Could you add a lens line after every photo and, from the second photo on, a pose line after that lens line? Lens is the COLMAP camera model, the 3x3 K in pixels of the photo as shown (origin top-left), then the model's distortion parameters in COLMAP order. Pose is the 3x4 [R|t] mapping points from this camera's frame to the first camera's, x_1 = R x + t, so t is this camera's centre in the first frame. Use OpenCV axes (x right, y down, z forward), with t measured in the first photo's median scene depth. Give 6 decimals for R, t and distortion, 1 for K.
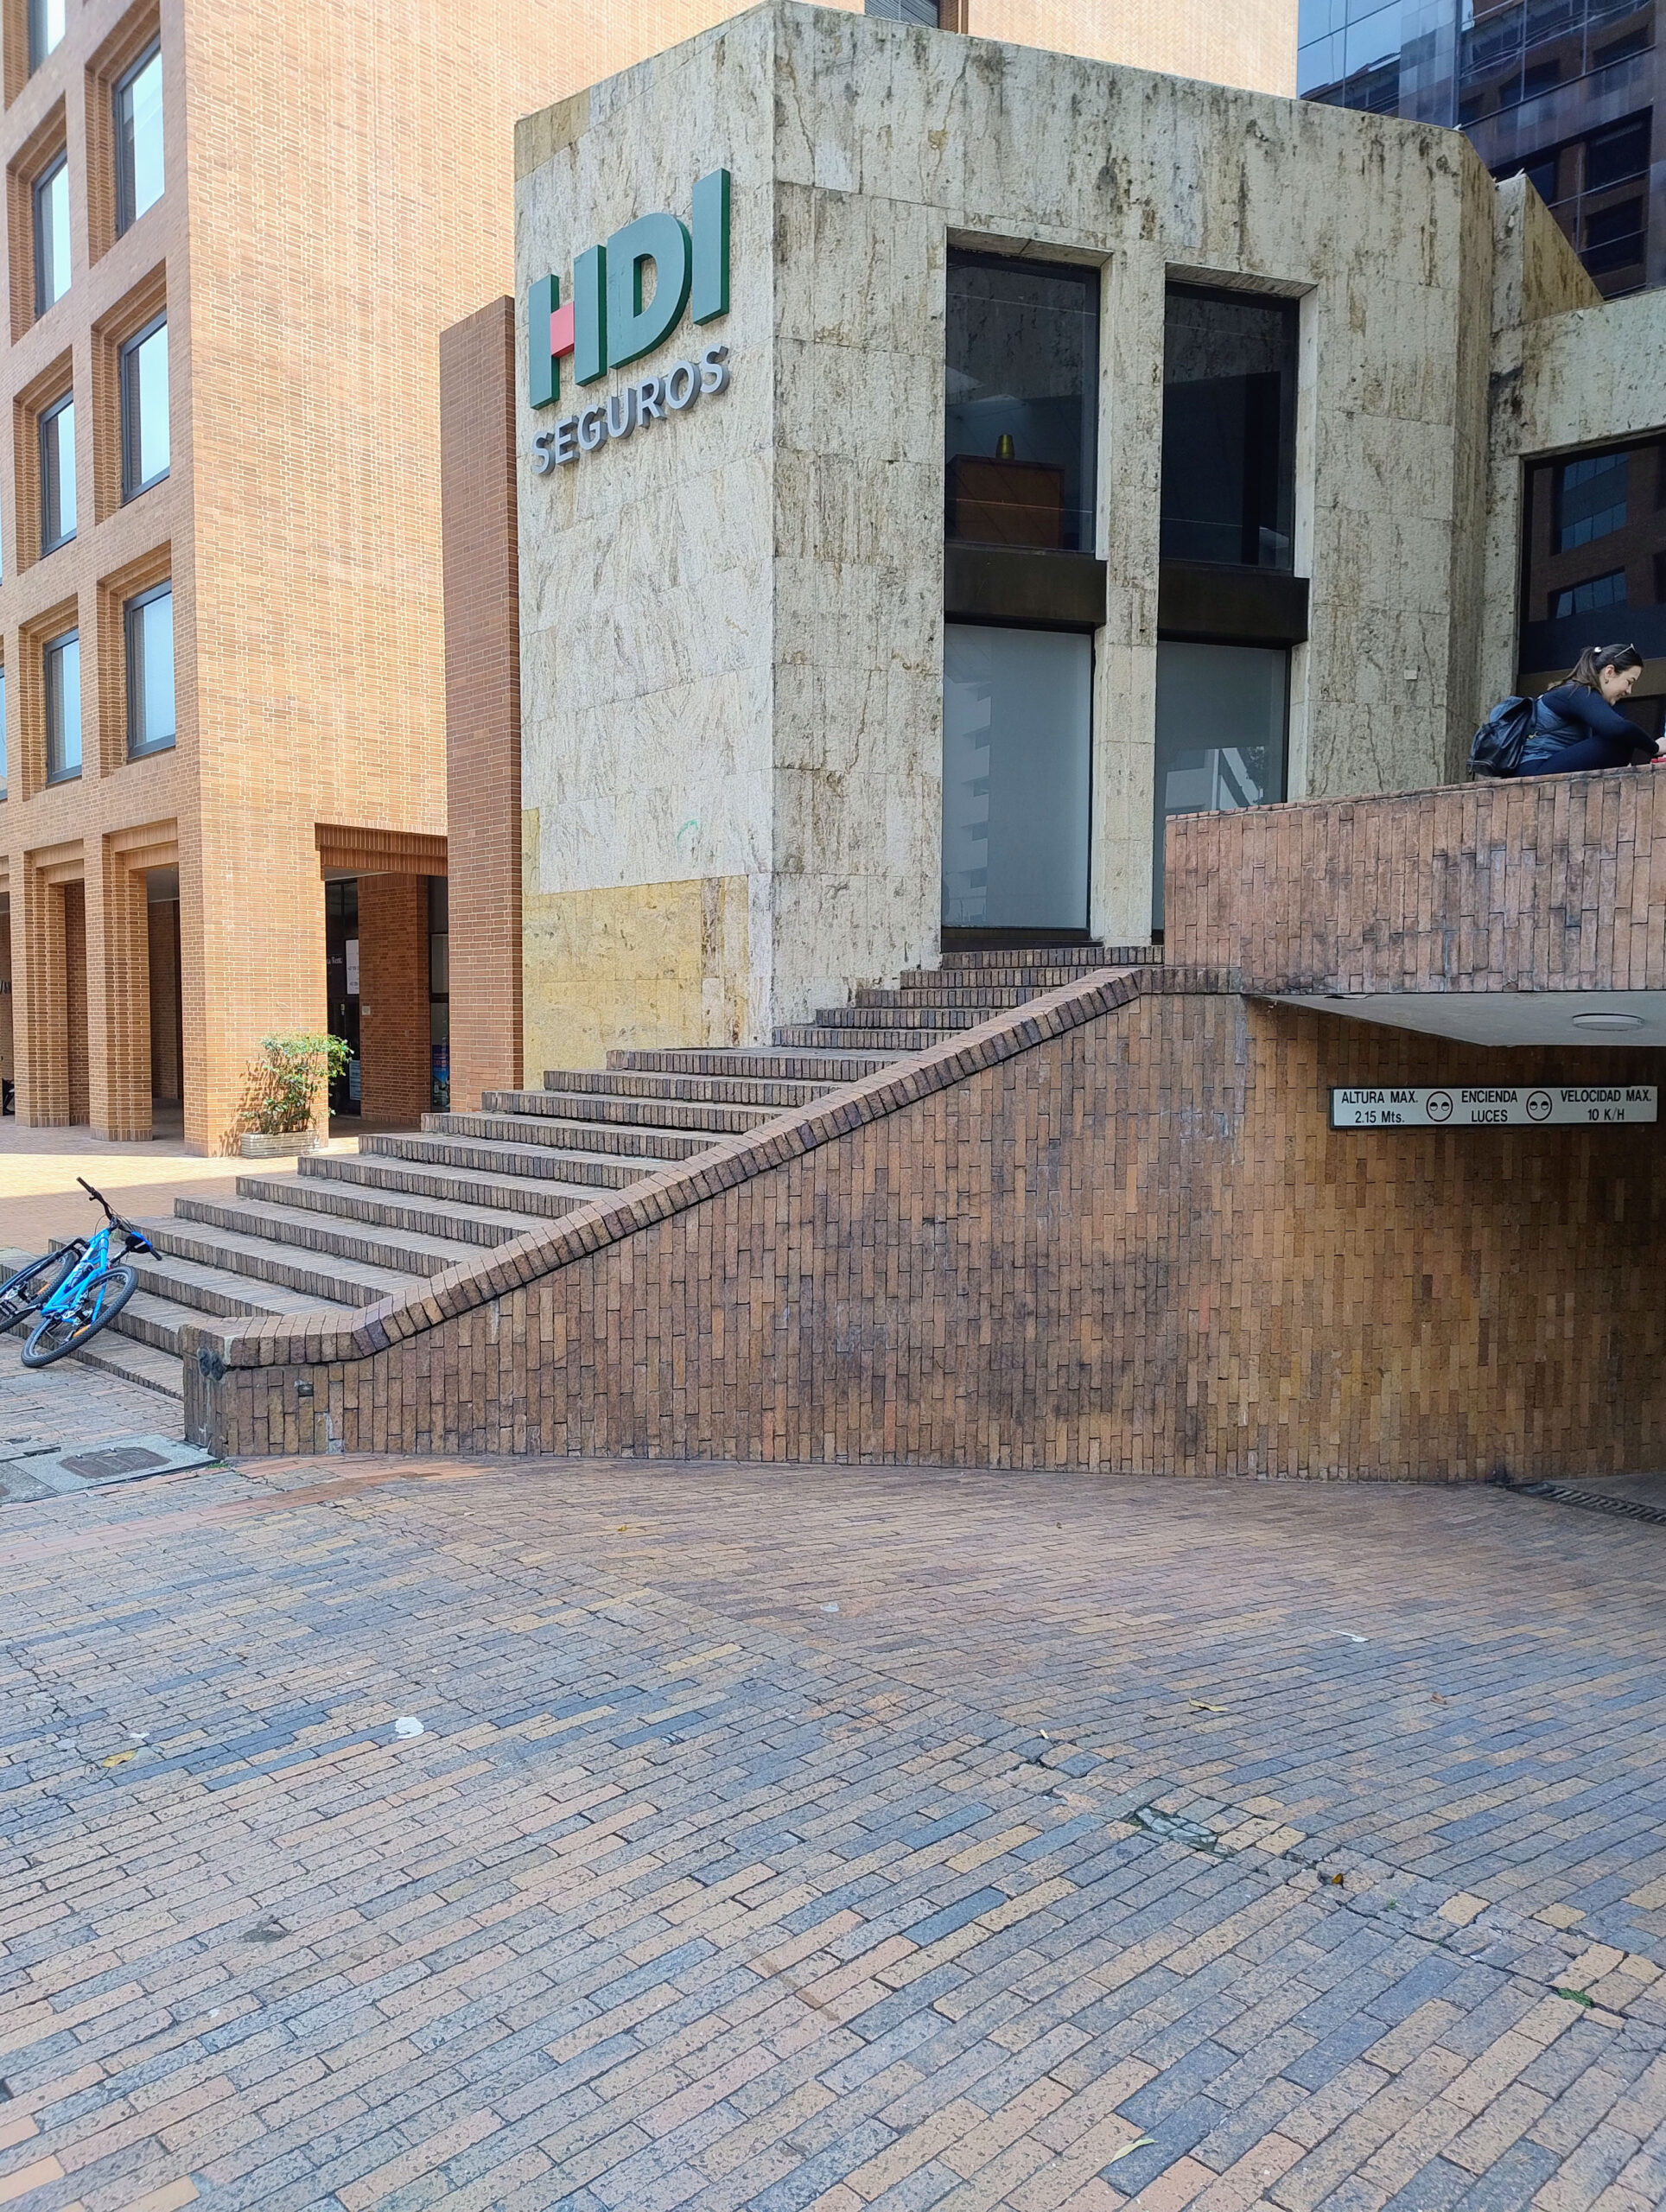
lens RADIAL K [[1514.3, 0, 815.9], [0, 1514.3, 1066.5], [0, 0, 1]] dist [0.055091, -0.061993]
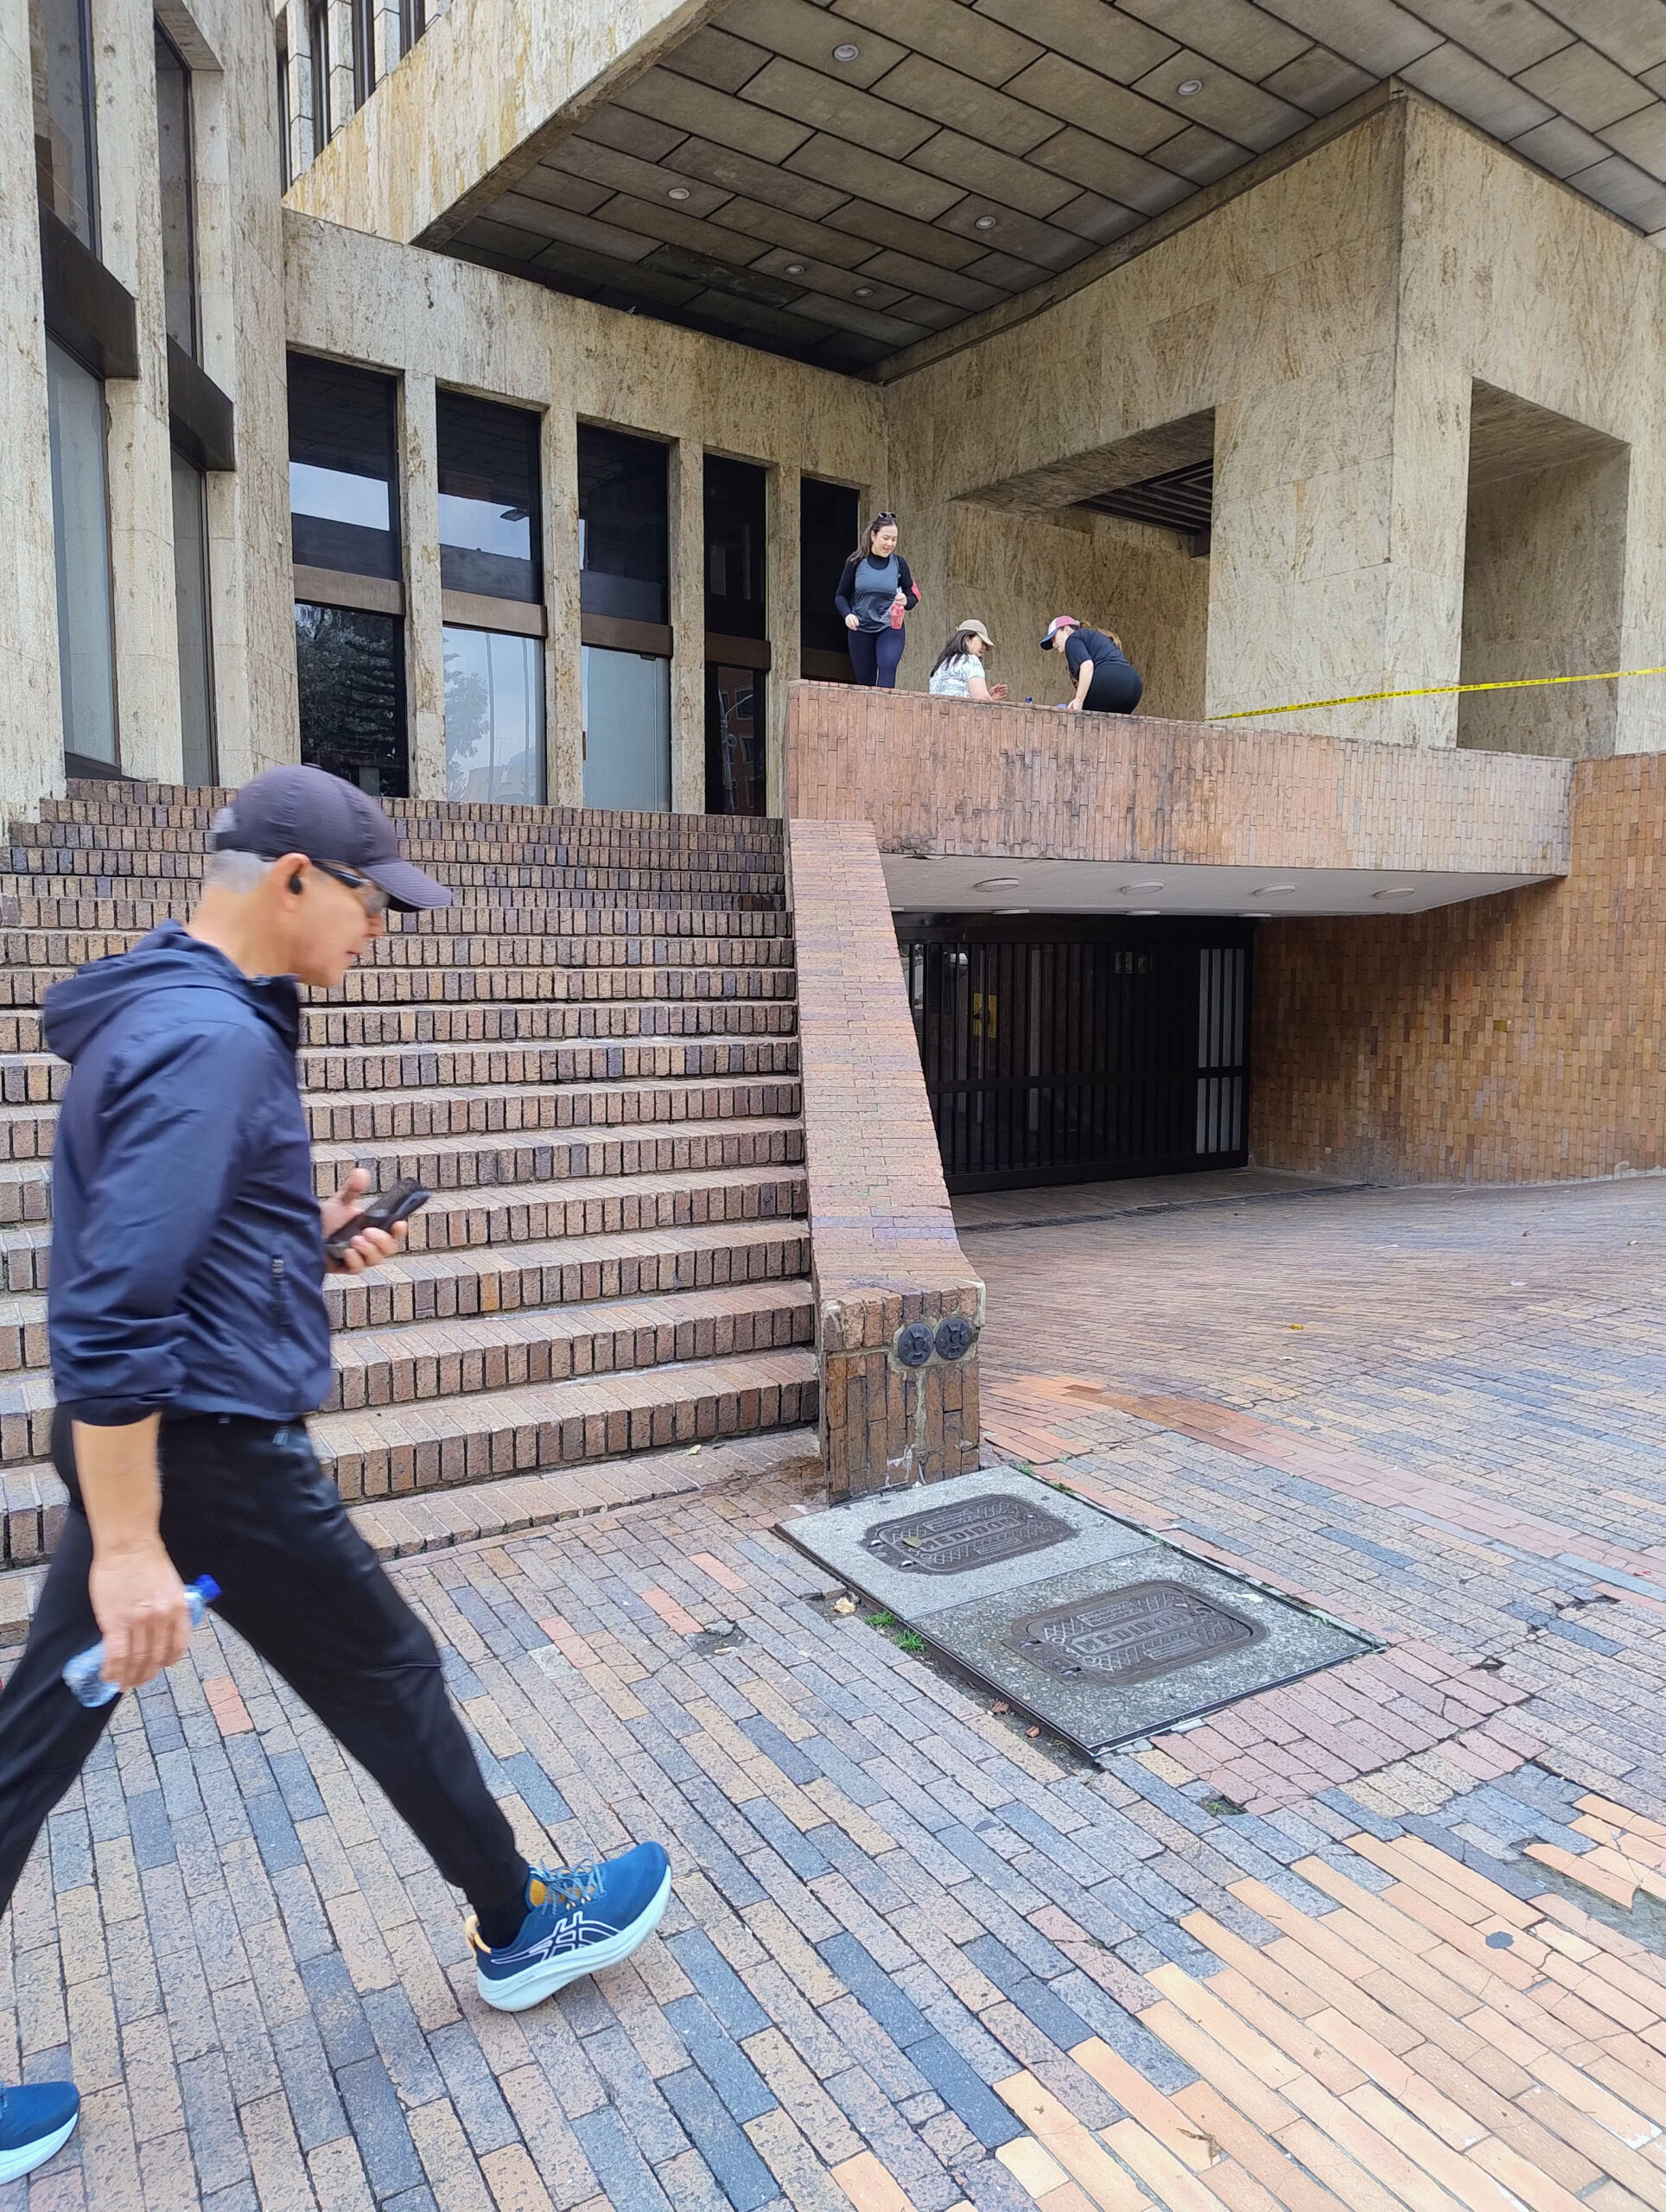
lens RADIAL K [[1514.3, 0, 815.9], [0, 1514.3, 1066.5], [0, 0, 1]] dist [0.055091, -0.061993]
pose [[0.238668, -0.075692, 0.968147, -0.931909], [0.029811, 0.997059, 0.070603, 0.036007], [-0.970644, 0.012011, 0.240222, 0.837155]]
